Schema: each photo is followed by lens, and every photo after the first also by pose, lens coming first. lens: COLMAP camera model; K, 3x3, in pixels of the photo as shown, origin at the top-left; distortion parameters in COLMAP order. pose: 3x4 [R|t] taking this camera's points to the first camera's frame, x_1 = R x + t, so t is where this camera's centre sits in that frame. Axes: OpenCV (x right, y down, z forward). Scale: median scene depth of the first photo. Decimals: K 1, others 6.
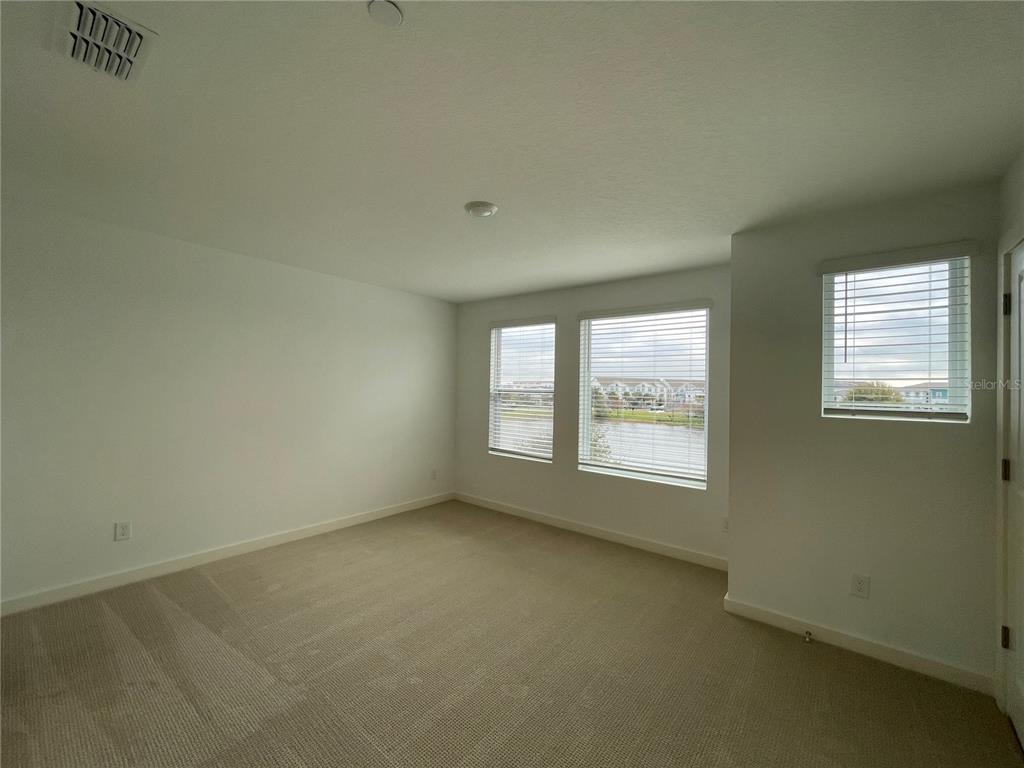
lens RADIAL K [[416.3, 0, 503.2], [0, 416.3, 378.8], [0, 0, 1]] dist [0.000045, -0.000050]
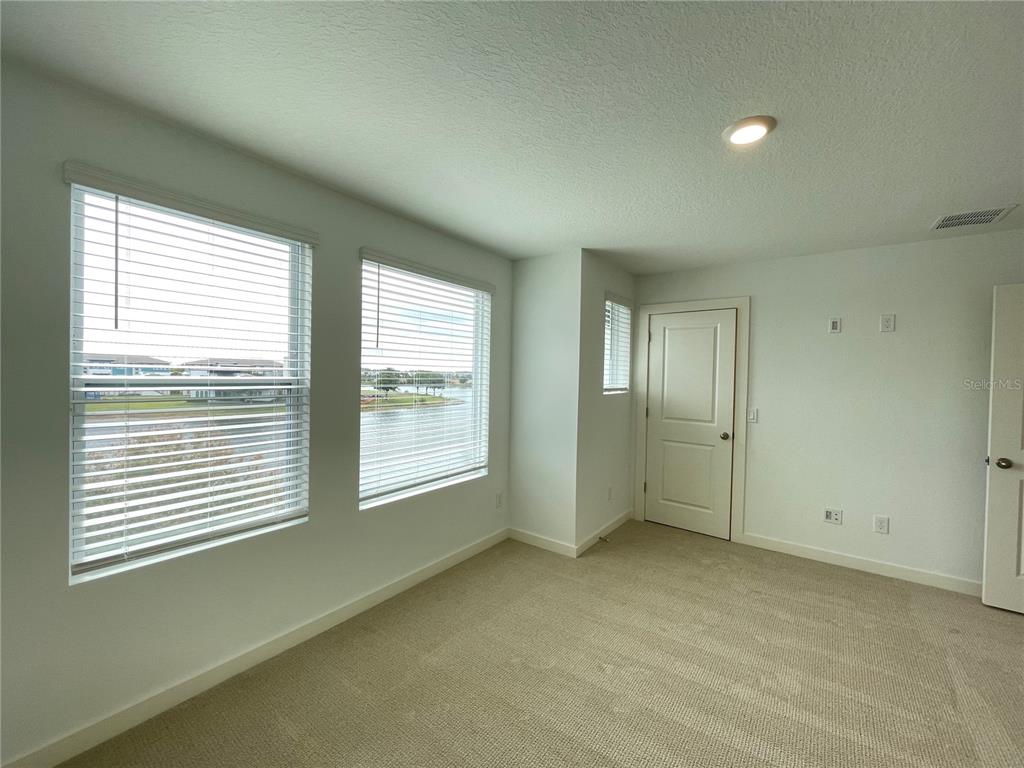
lens RADIAL K [[416.3, 0, 534.9], [0, 416.3, 386.6], [0, 0, 1]] dist [0.000045, -0.000050]
pose [[-0.072532, -0.040423, 0.996547, -0.429331], [-0.032040, 0.998757, 0.038180, 0.008996], [-0.996851, -0.029160, -0.073737, 0.799104]]
